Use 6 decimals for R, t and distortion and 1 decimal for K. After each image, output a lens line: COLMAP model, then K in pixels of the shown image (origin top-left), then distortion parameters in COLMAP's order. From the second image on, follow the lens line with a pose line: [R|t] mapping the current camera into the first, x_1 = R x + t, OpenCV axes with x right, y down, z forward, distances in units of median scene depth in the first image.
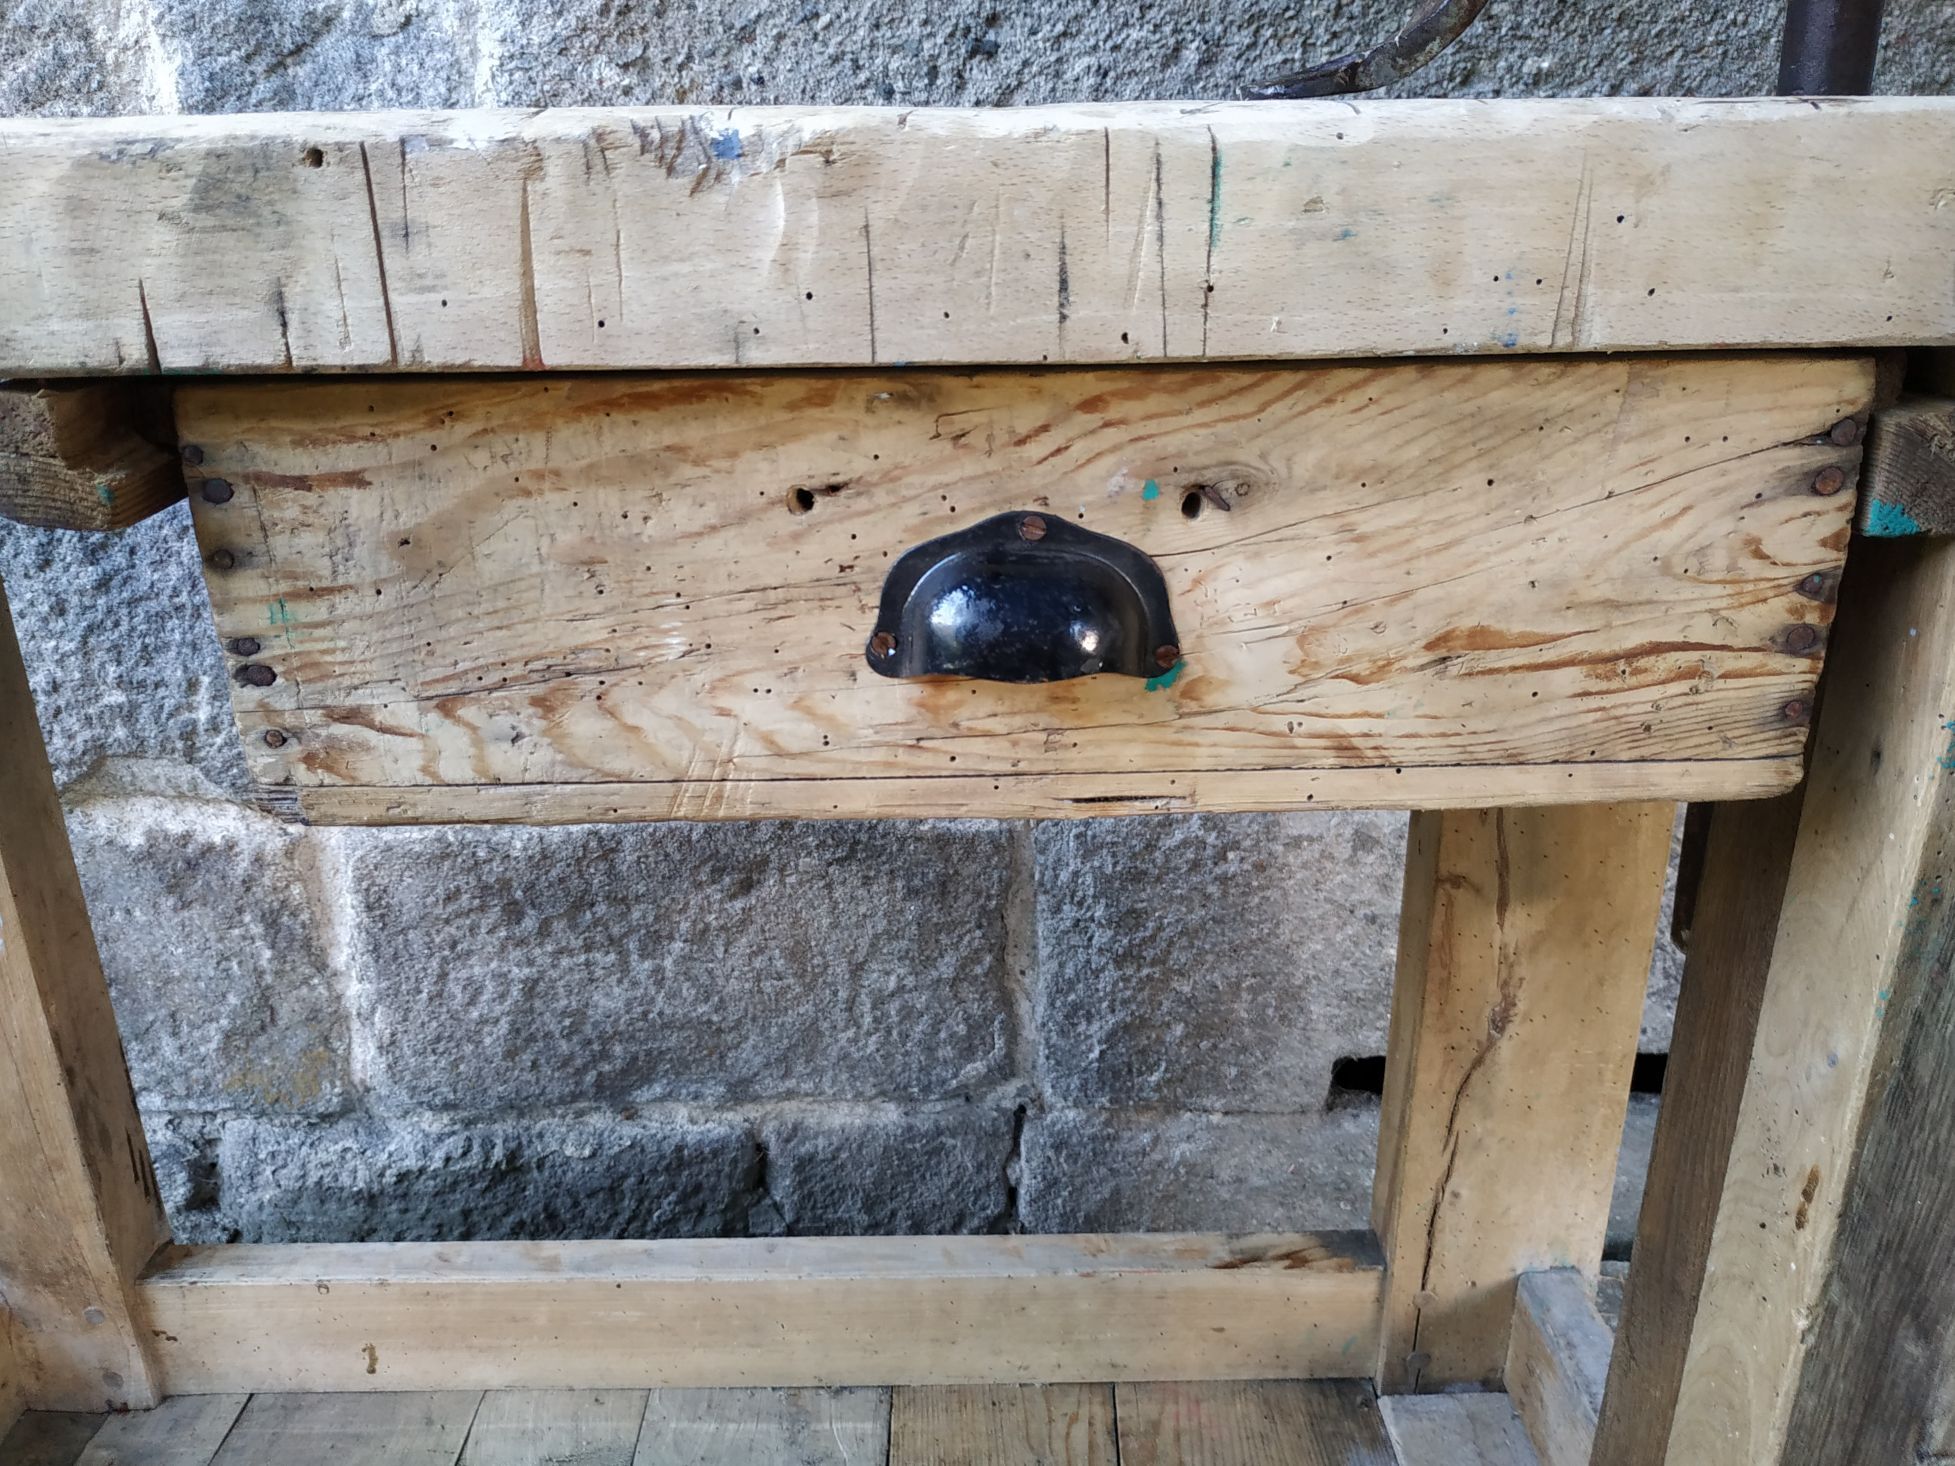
lens RADIAL K [[1472.5, 0, 964.1], [0, 1472.5, 733.6], [0, 0, 1]] dist [0.077842, -0.196624]
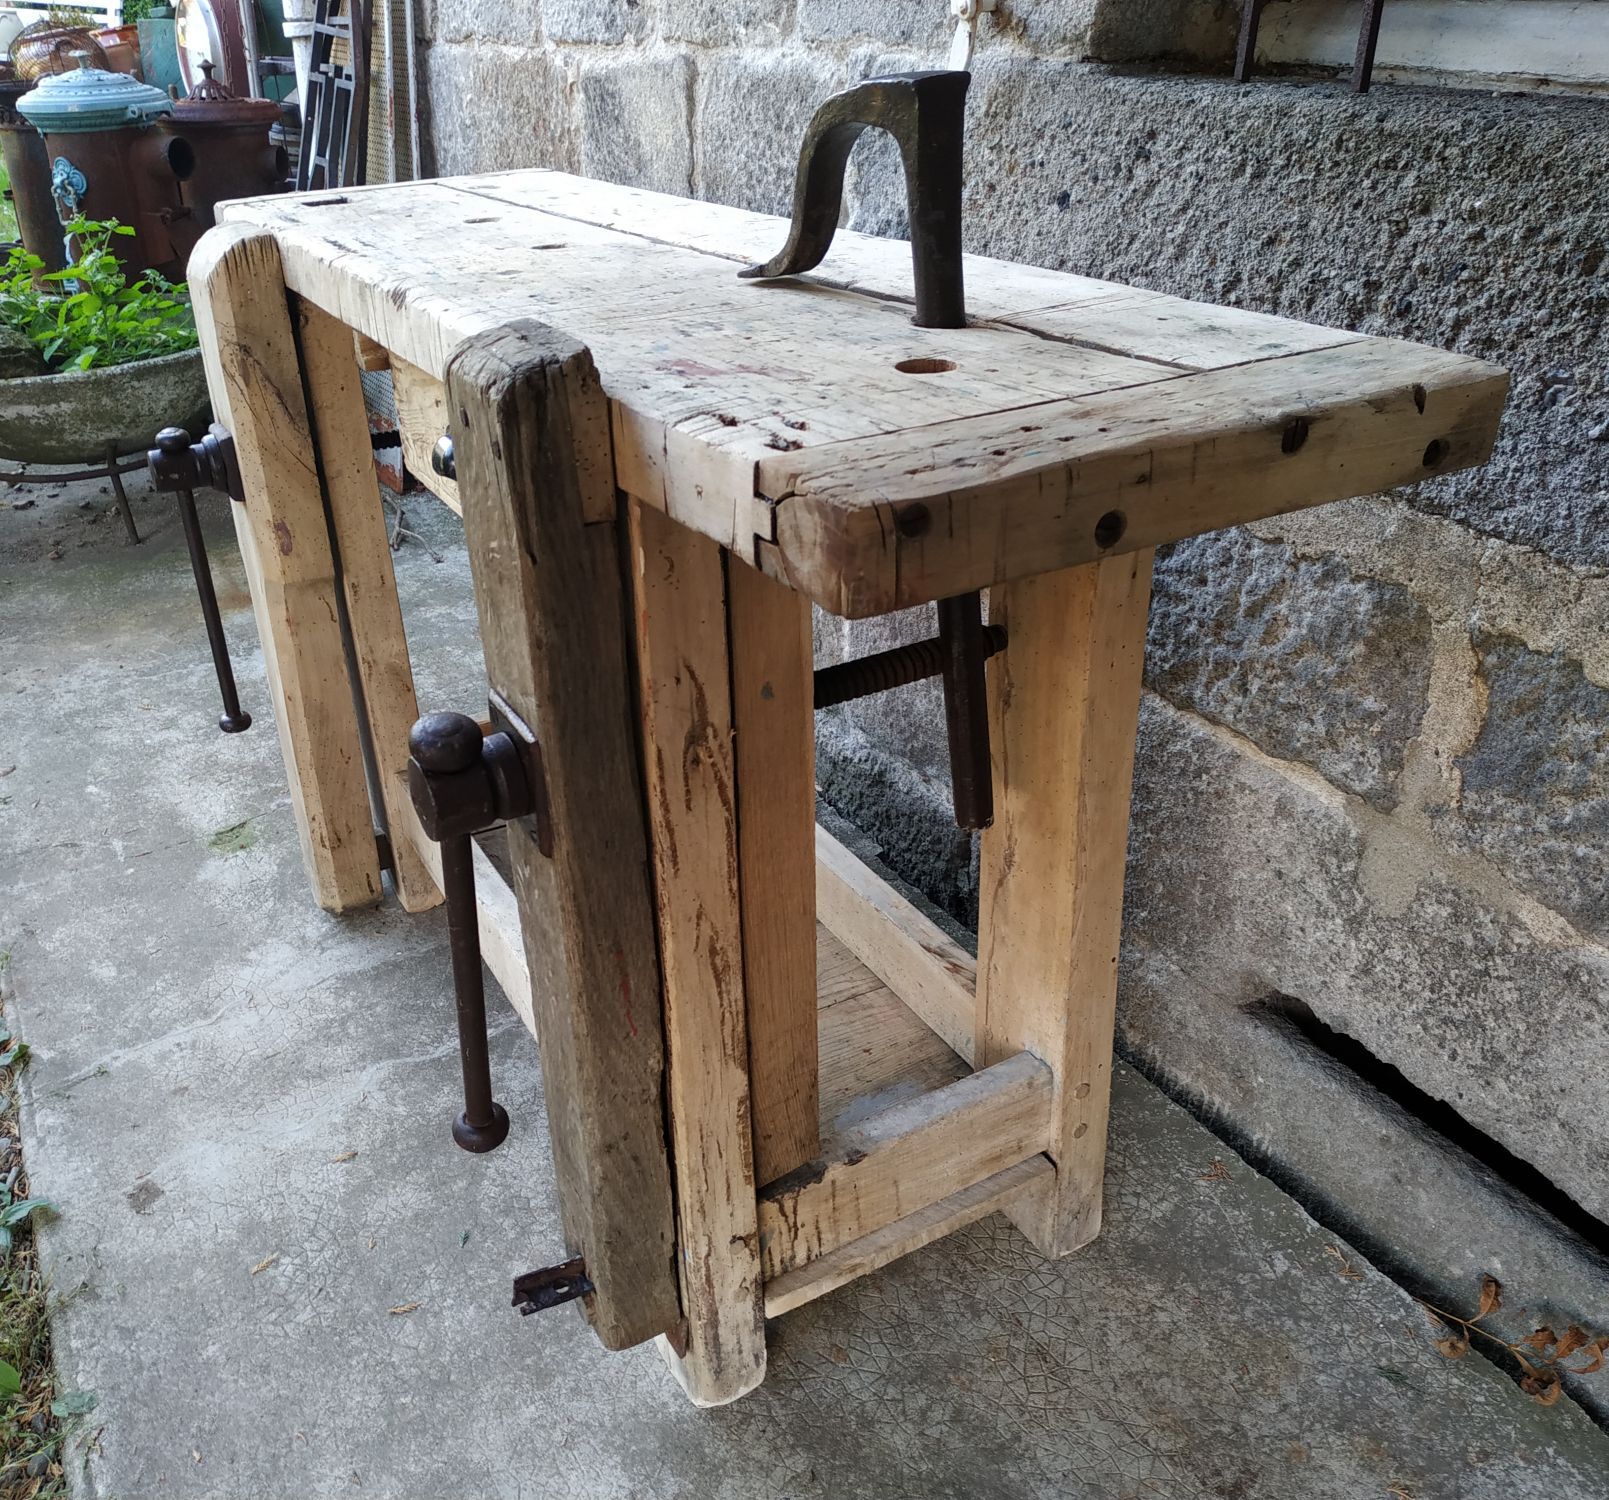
lens RADIAL K [[1435.4, 0, 794.7], [0, 1435.4, 766.6], [0, 0, 1]] dist [0.092320, -0.200671]
pose [[0.478750, 0.405440, -0.778728, 0.987297], [-0.292197, 0.909999, 0.294147, -0.193763], [0.827901, 0.086719, 0.554130, -0.011721]]
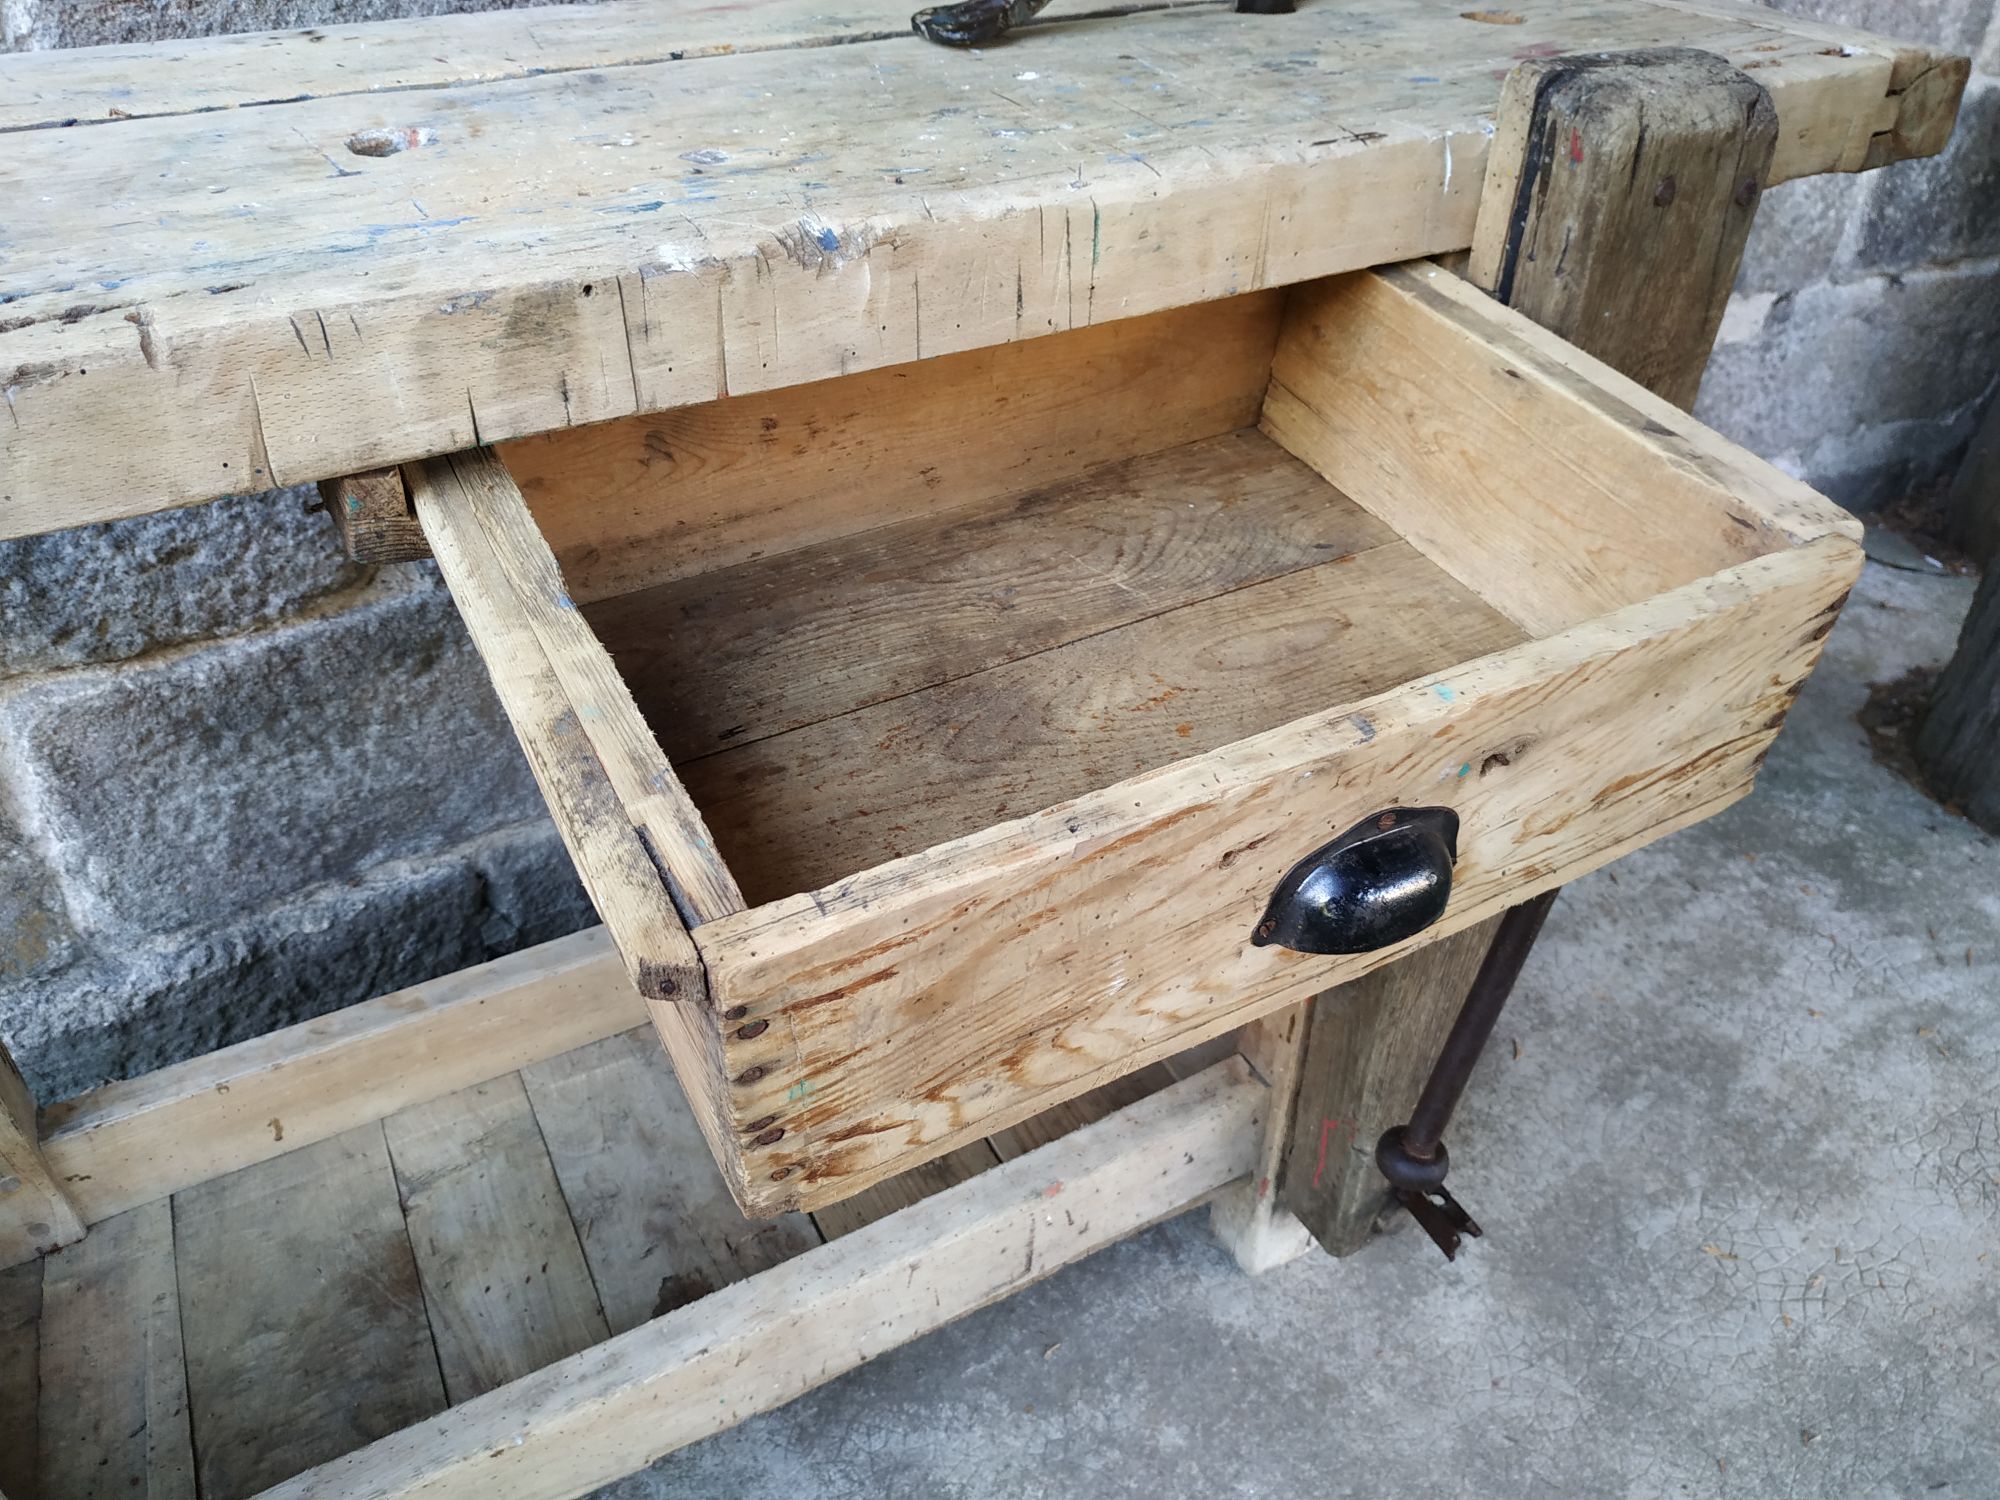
lens RADIAL K [[1466.3, 0, 989.3], [0, 1466.3, 758.3], [0, 0, 1]] dist [-0.001449, -0.023031]
pose [[0.879771, -0.266577, 0.393623, -0.224694], [0.151449, 0.942010, 0.299467, -0.092888], [-0.450628, -0.203849, 0.869126, -0.160165]]
